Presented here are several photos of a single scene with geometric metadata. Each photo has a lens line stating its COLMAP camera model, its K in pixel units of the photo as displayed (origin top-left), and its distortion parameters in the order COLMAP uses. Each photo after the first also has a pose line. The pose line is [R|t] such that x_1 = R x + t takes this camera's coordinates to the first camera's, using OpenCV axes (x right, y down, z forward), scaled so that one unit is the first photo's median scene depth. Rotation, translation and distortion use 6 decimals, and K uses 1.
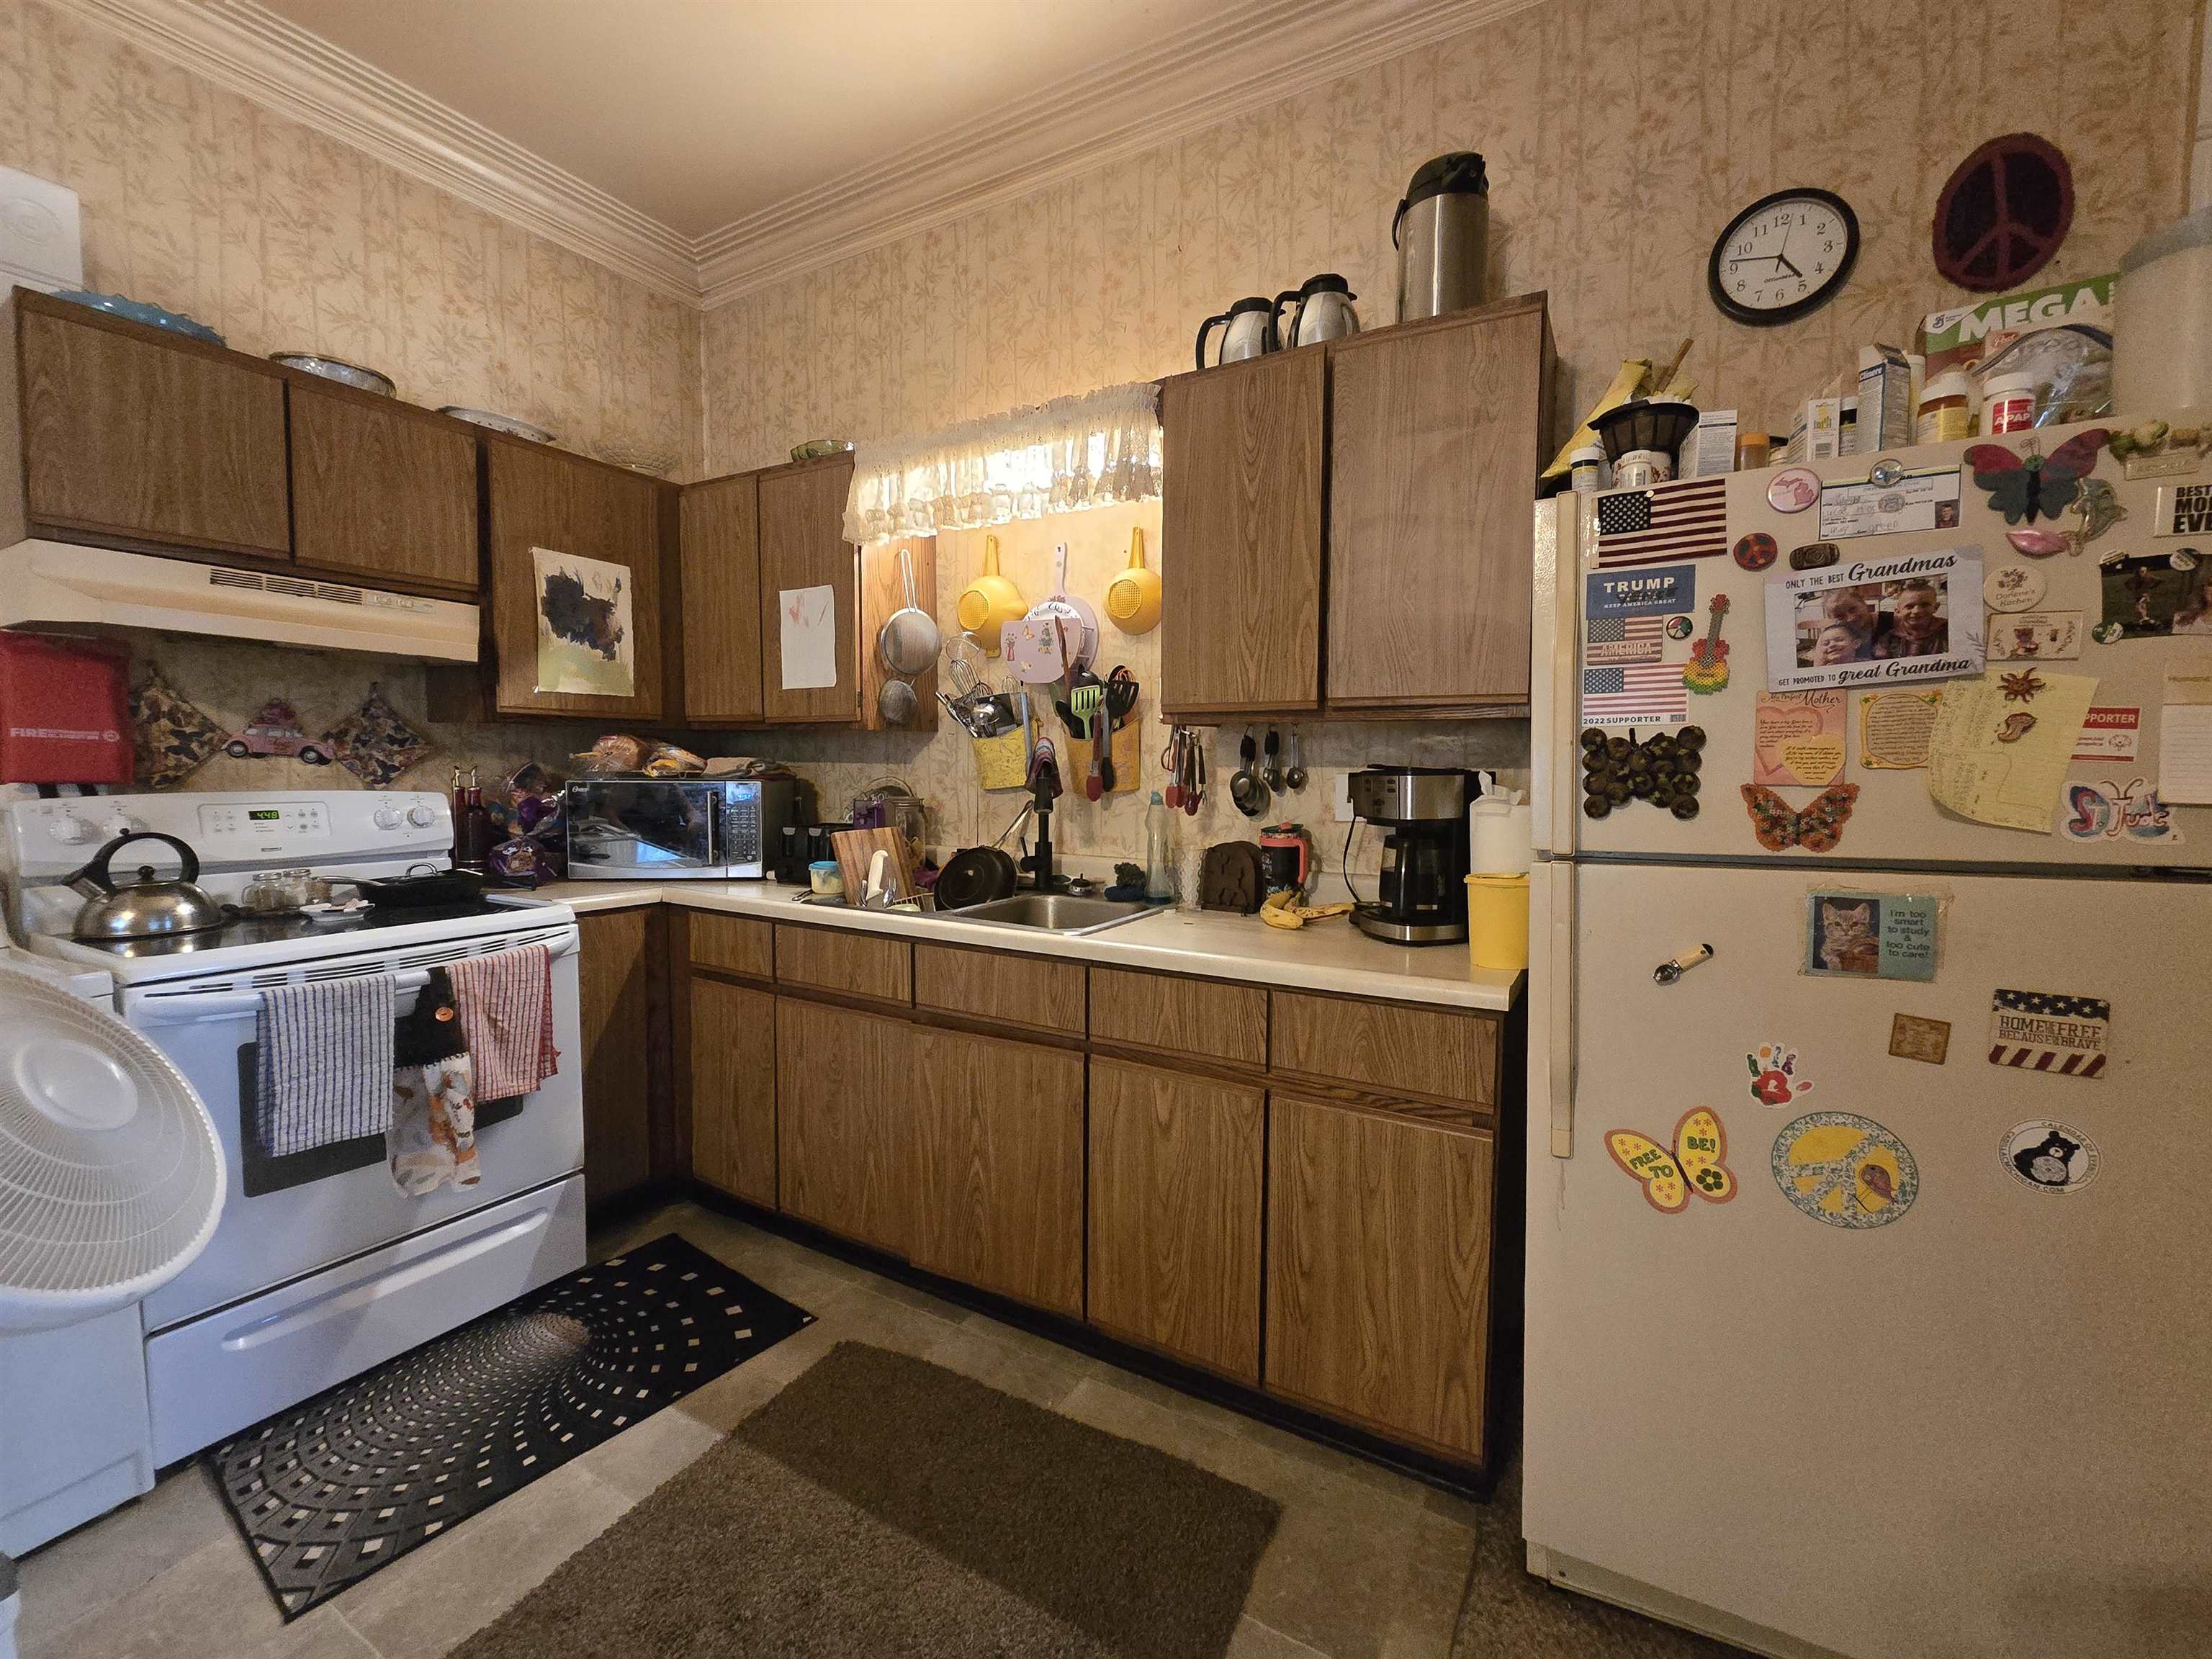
lens RADIAL K [[908.0, 0, 1105.8], [0, 908.0, 814.5], [0, 0, 1]] dist [0.000711, 0.000380]
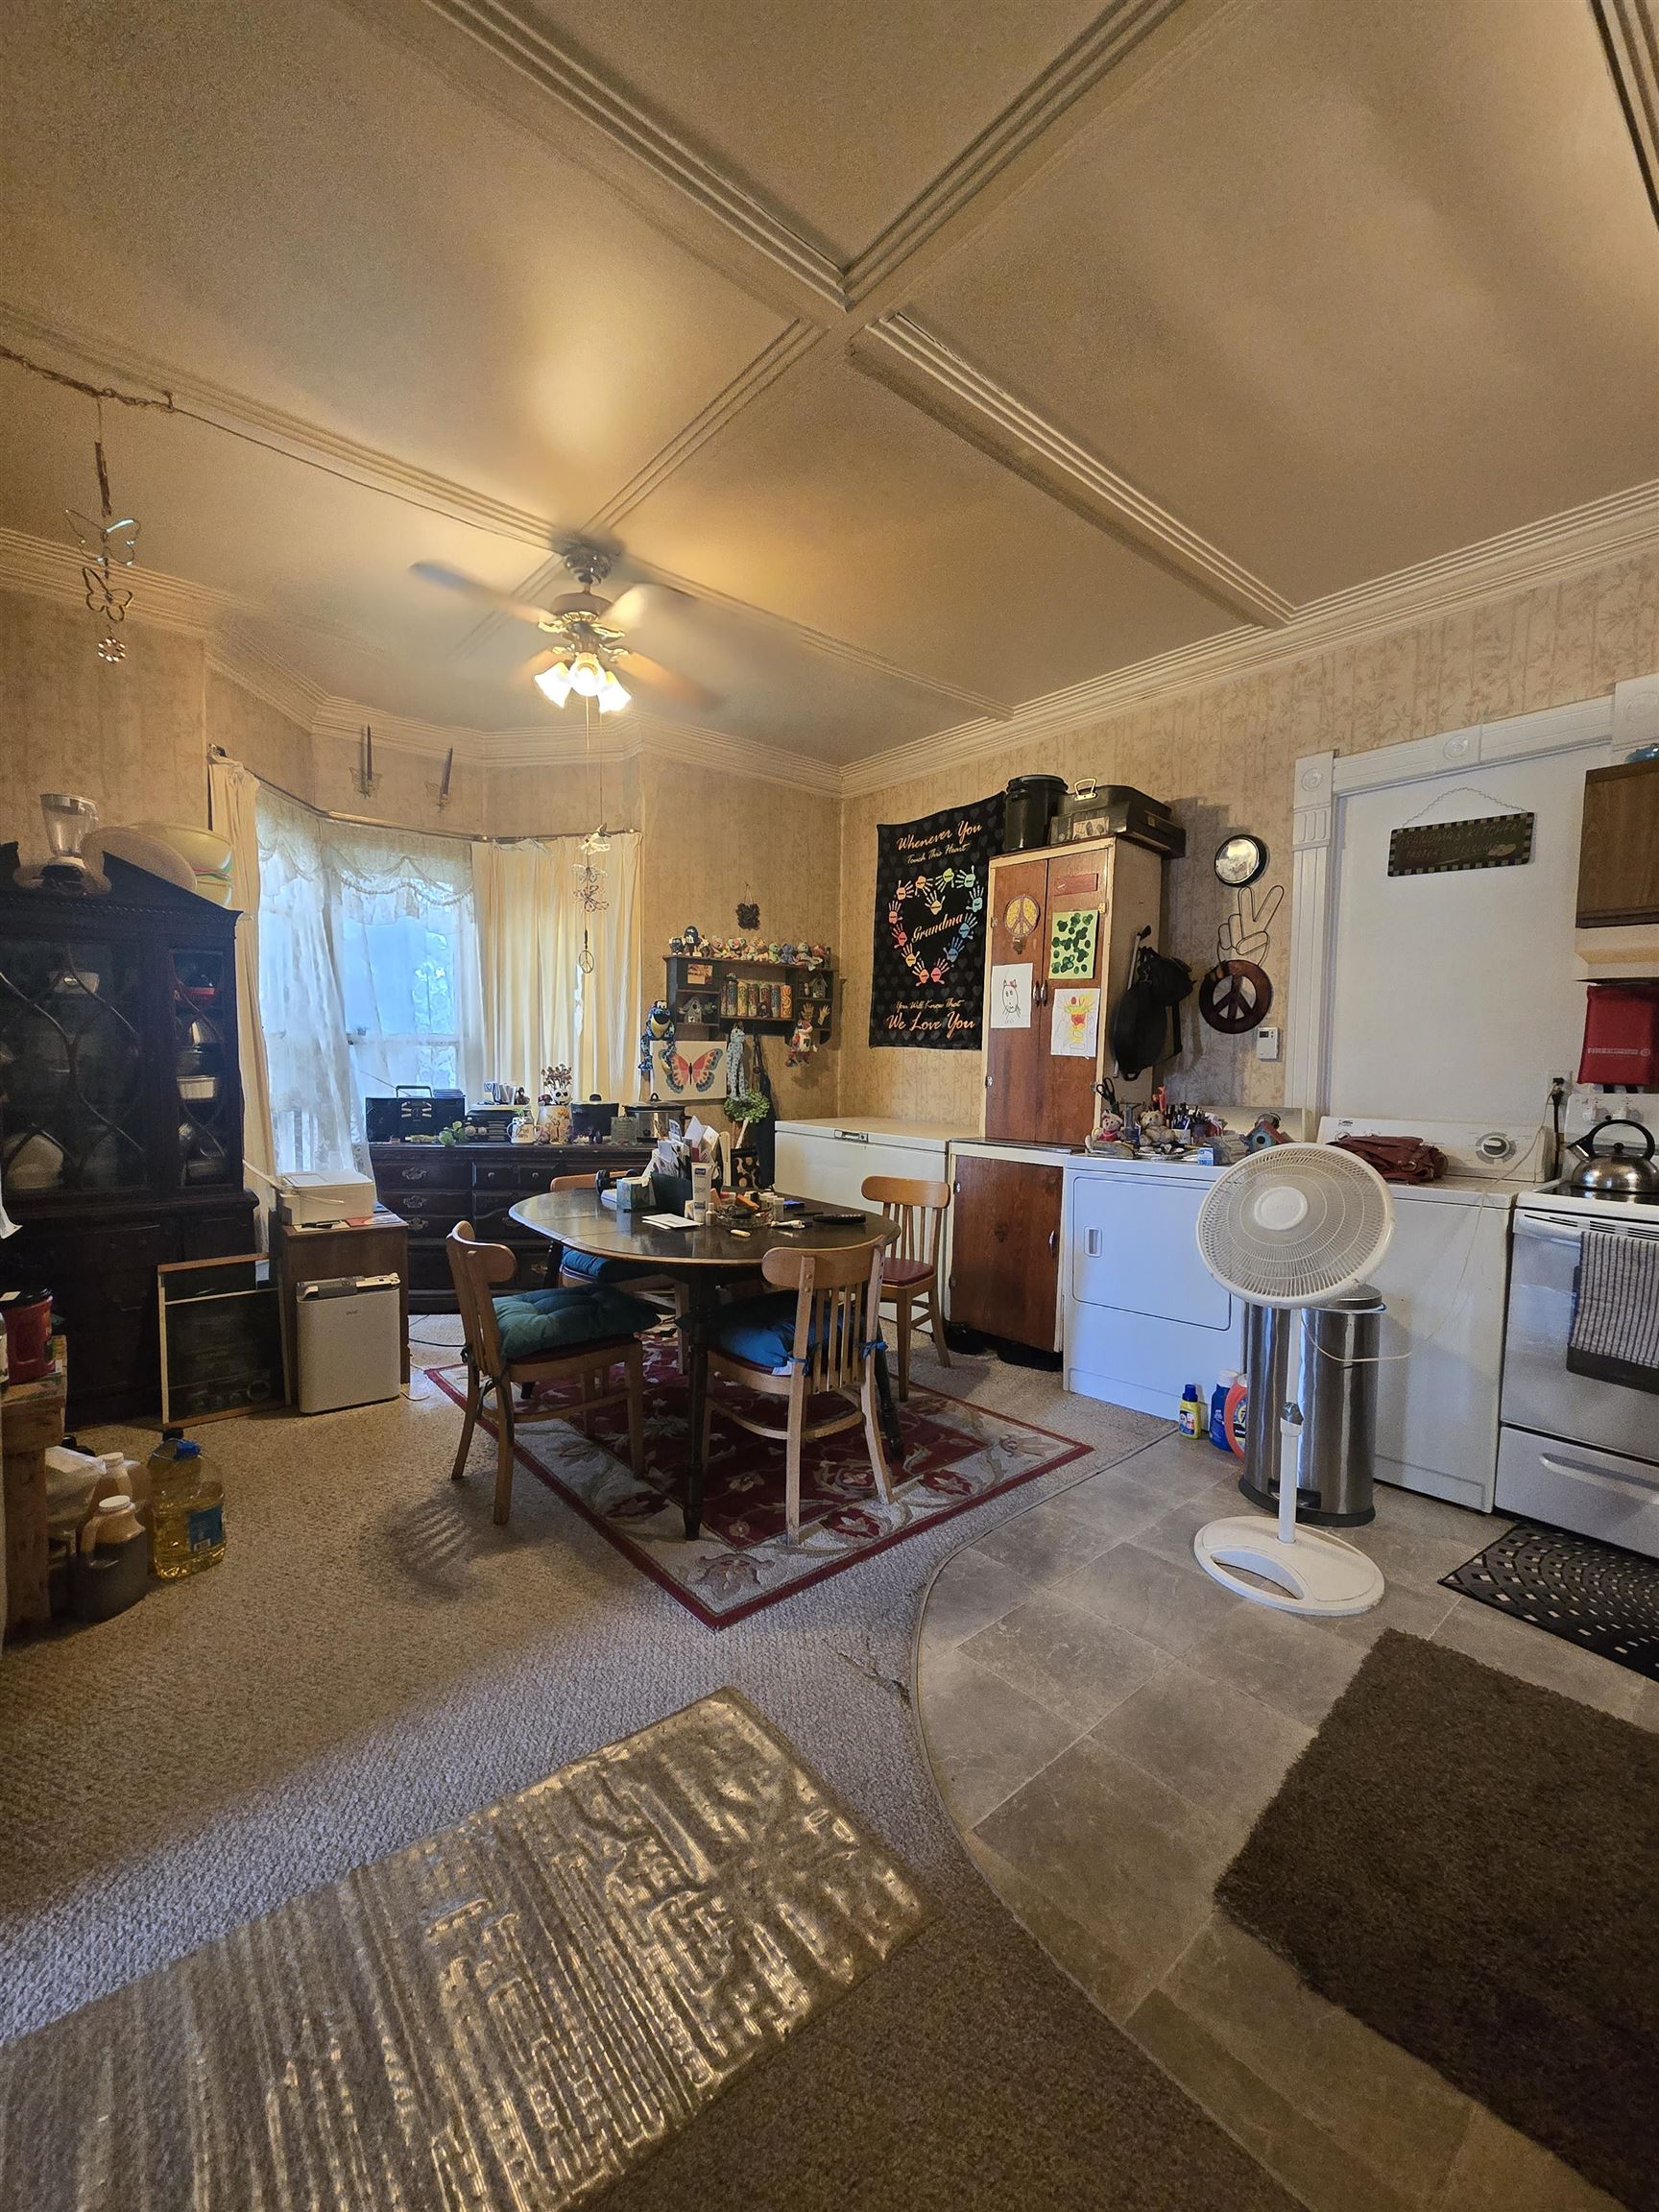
lens RADIAL K [[917.2, 0, 853.0], [0, 917.2, 1116.1], [0, 0, 1]] dist [-0.002801, 0.000194]
pose [[-0.318027, 0.056107, -0.946420, 0.604167], [-0.065554, 0.994557, 0.080989, -0.020117], [0.945813, 0.087798, -0.312618, 0.264792]]
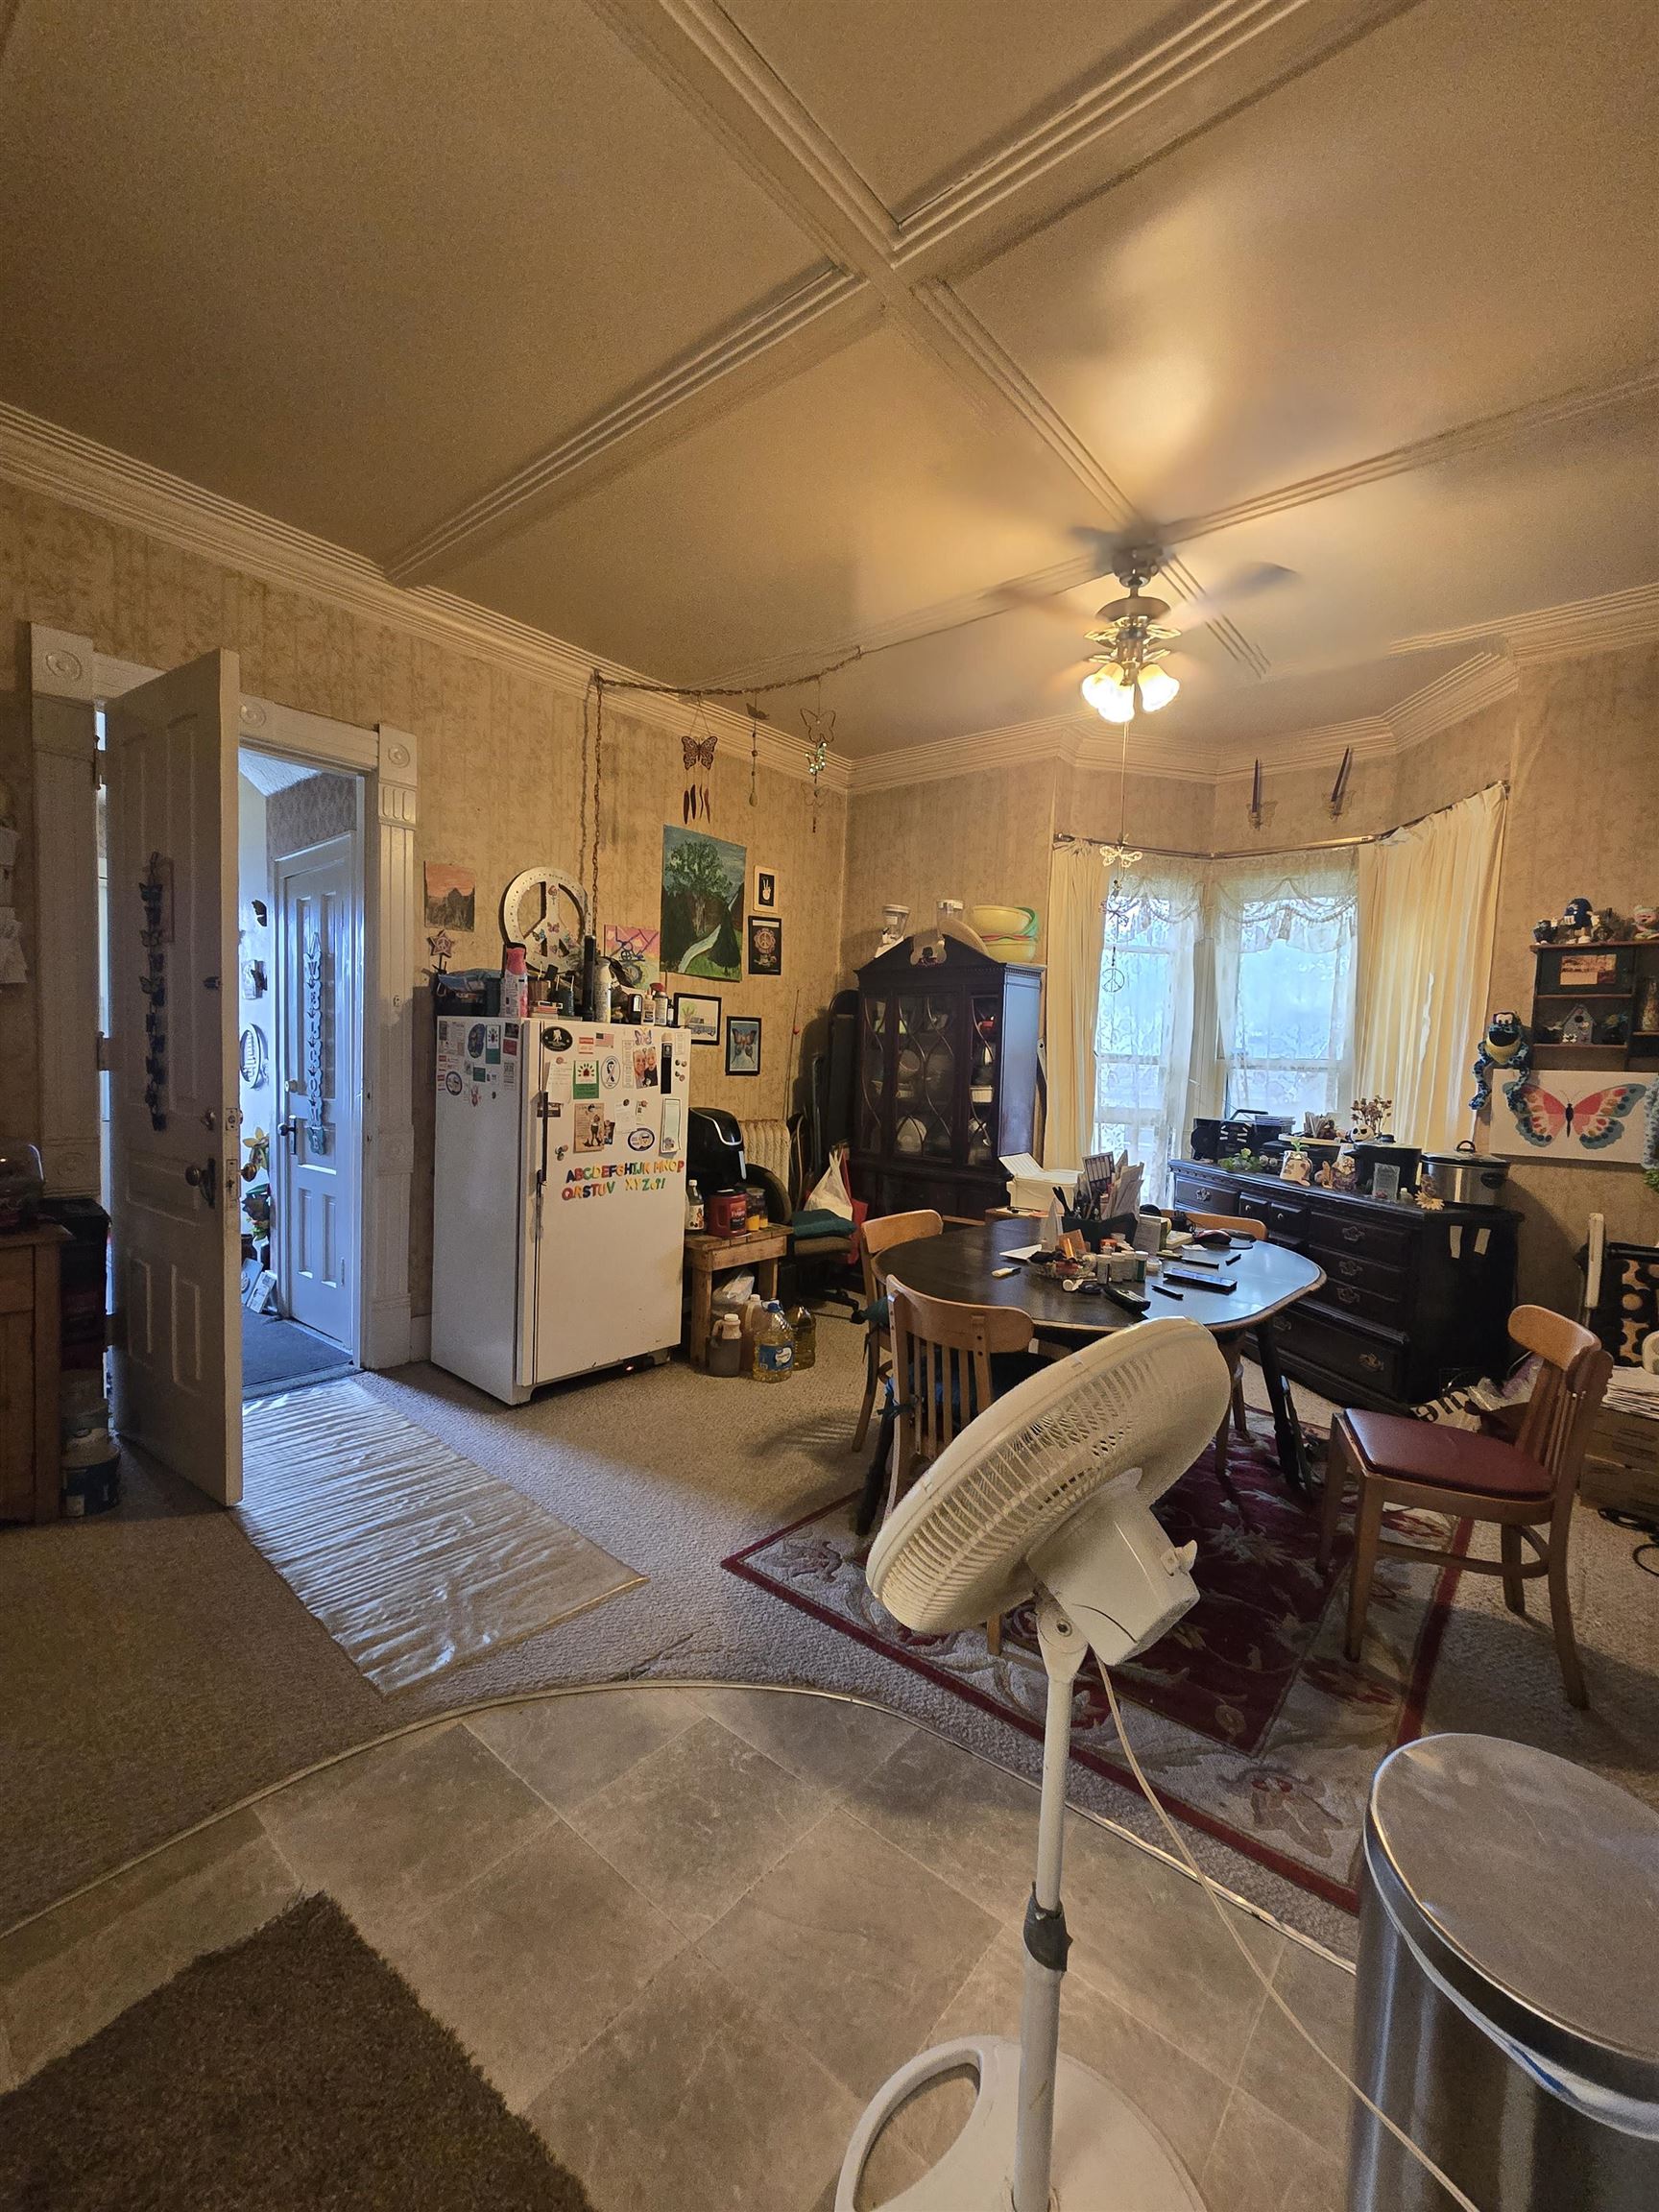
lens RADIAL K [[919.7, 0, 837.7], [0, 919.7, 1110.8], [0, 0, 1]] dist [0.000560, 0.000284]
pose [[-0.985212, -0.048054, 0.164464, -0.506378], [-0.028129, 0.992205, 0.121403, -0.080893], [-0.169016, 0.114982, -0.978883, 0.870398]]
